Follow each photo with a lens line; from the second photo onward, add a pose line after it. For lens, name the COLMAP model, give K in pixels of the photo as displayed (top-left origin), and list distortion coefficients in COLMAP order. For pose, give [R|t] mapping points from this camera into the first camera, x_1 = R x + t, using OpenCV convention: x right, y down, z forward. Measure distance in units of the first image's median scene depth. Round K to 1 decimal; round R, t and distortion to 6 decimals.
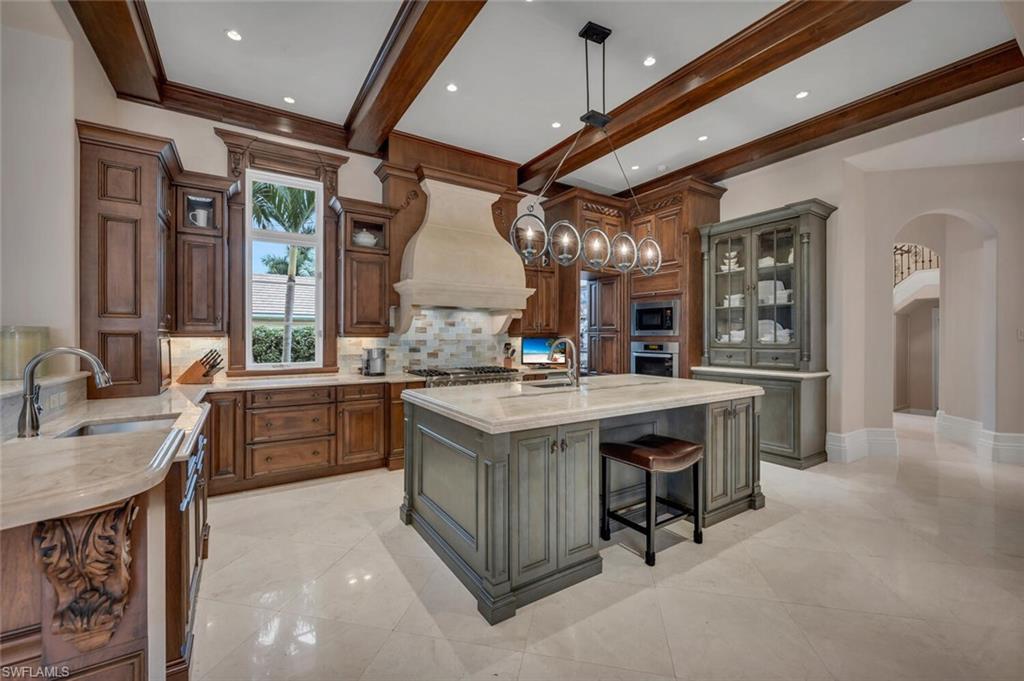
lens RADIAL K [[409.3, 0, 505.6], [0, 409.3, 335.5], [0, 0, 1]] dist [0.000196, 0.000040]
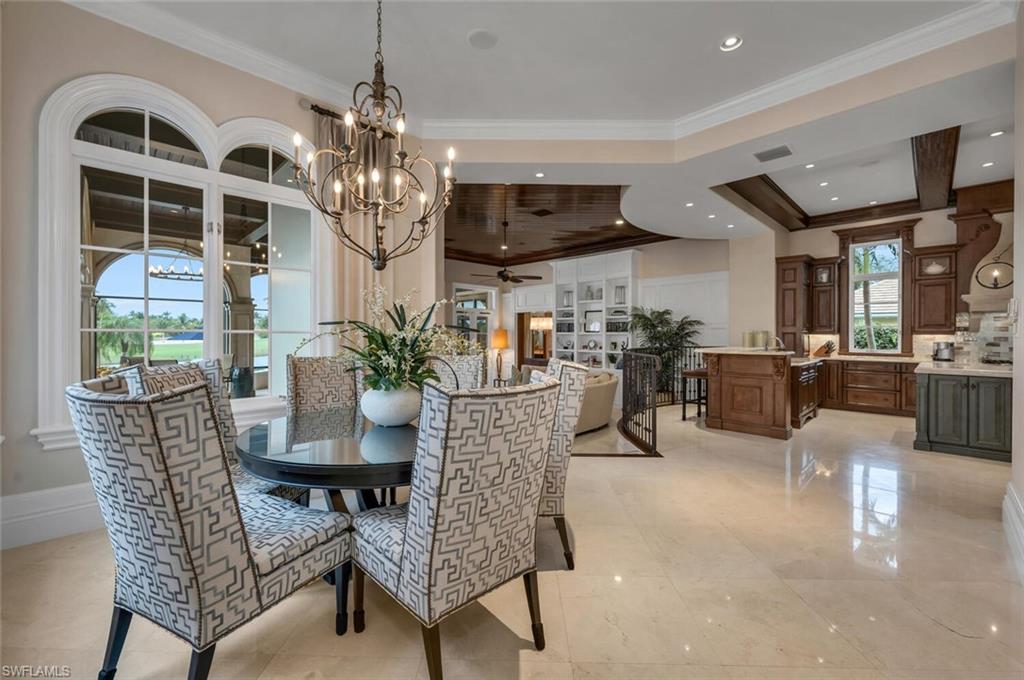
lens RADIAL K [[409.3, 0, 506.0], [0, 409.3, 336.0], [0, 0, 1]] dist [0.000196, 0.000040]
pose [[0.183913, 0.002308, -0.982940, 0.965954], [-0.000445, 0.999997, 0.002265, 0.007396], [0.982942, 0.000021, 0.183914, -0.937712]]
